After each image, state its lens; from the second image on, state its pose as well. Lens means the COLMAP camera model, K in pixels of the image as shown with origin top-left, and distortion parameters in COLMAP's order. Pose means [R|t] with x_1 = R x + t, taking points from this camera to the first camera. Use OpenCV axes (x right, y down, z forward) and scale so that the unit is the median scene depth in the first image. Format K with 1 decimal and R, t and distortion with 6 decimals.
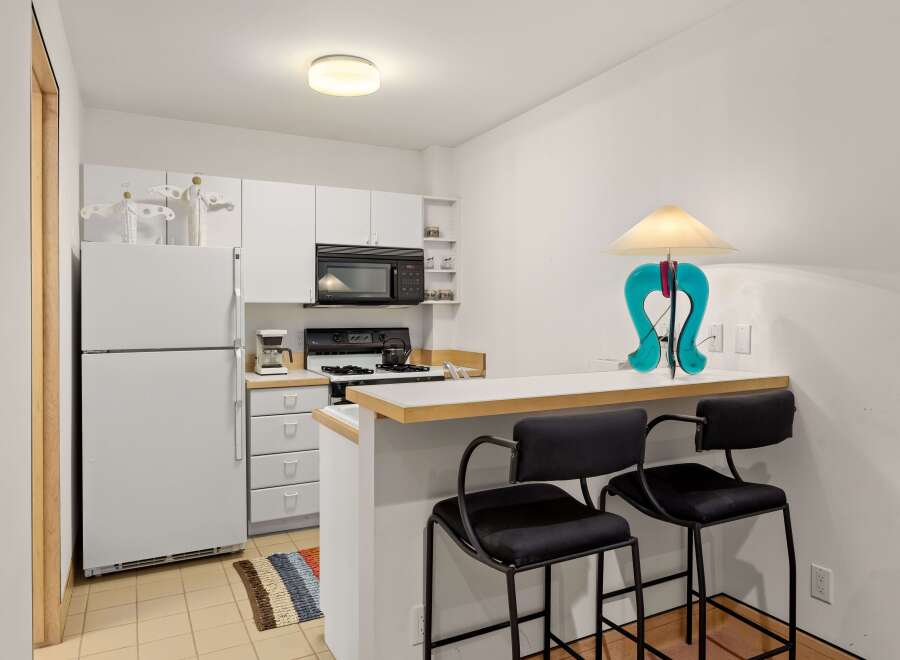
lens RADIAL K [[607.8, 0, 451.9], [0, 607.8, 329.2], [0, 0, 1]] dist [-0.001110, -0.000245]
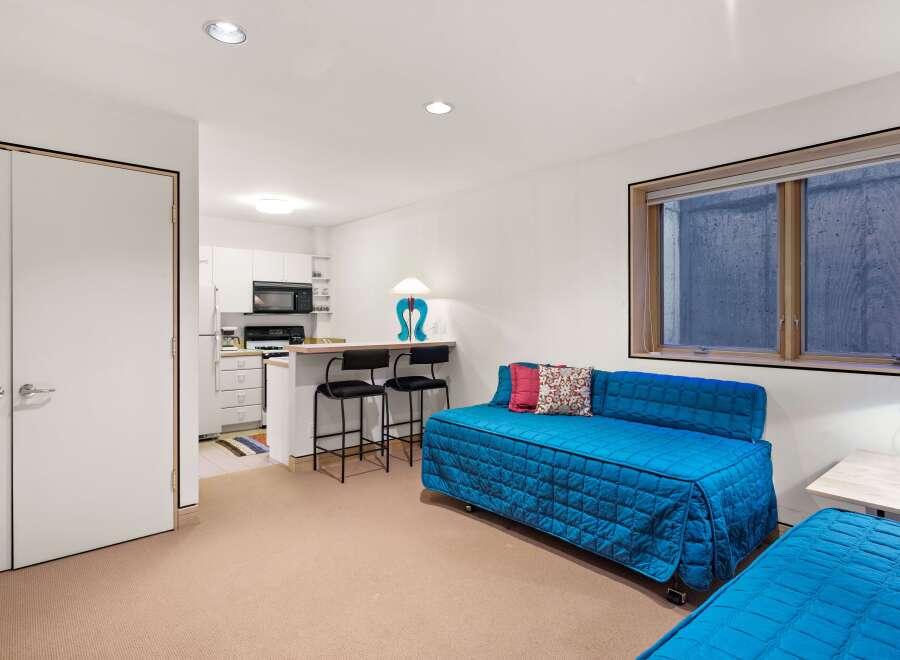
lens RADIAL K [[508.9, 0, 448.6], [0, 508.9, 321.1], [0, 0, 1]] dist [-0.009153, -0.000685]
pose [[0.975808, 0.000356, 0.218628, 0.022396], [0.004706, 0.999733, -0.022631, 0.021614], [-0.218577, 0.023113, 0.975546, -0.660222]]
